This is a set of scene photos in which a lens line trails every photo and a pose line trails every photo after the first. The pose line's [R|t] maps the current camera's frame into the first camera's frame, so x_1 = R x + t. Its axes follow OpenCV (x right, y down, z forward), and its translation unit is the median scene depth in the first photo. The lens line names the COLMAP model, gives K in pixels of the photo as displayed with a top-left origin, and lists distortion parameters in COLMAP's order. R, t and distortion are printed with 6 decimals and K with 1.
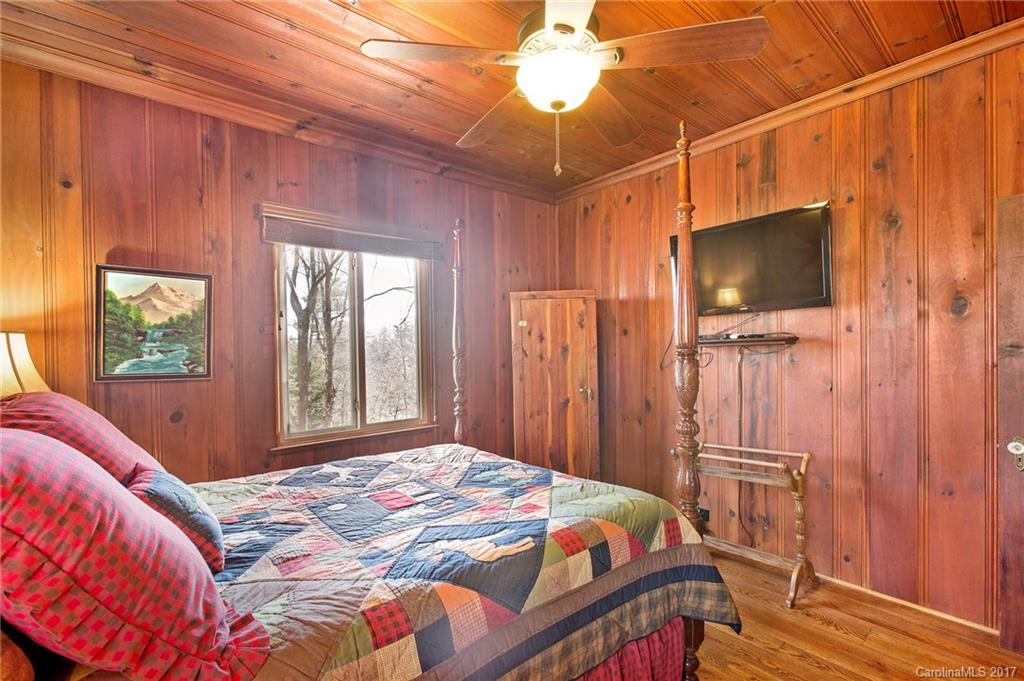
lens RADIAL K [[457.0, 0, 510.3], [0, 457.0, 358.6], [0, 0, 1]] dist [0.000440, 0.000066]
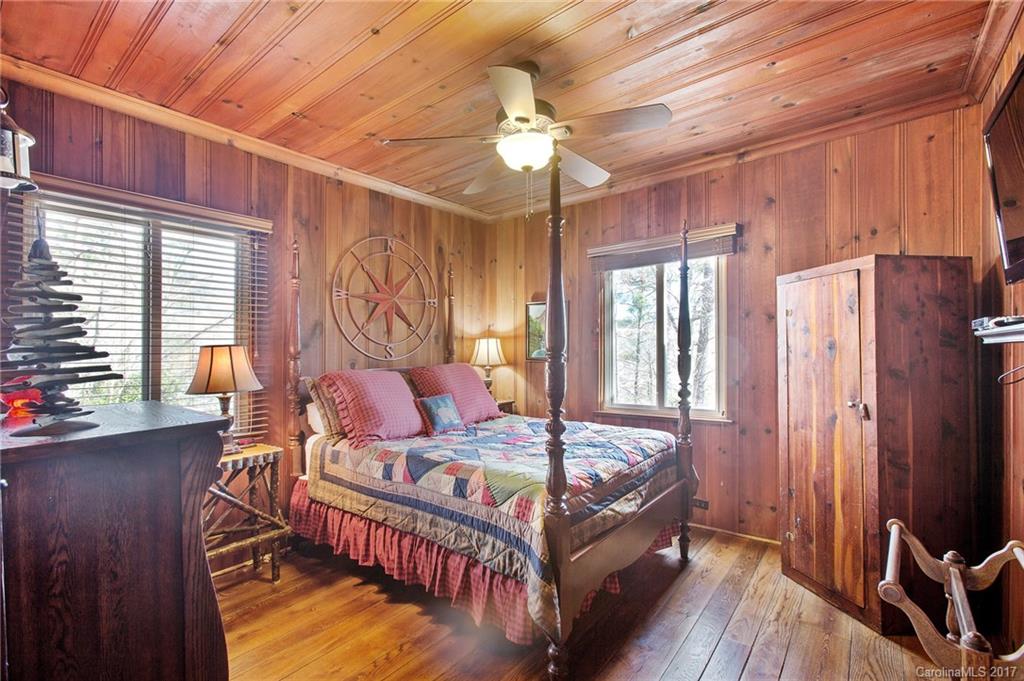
lens RADIAL K [[450.6, 0, 512.0], [0, 450.6, 340.5], [0, 0, 1]] dist [0.001411, 0.000206]
pose [[0.207437, -0.001415, -0.978247, 0.716496], [-0.003944, 0.999990, -0.002283, -0.023788], [0.978241, 0.004332, 0.207429, 0.353259]]
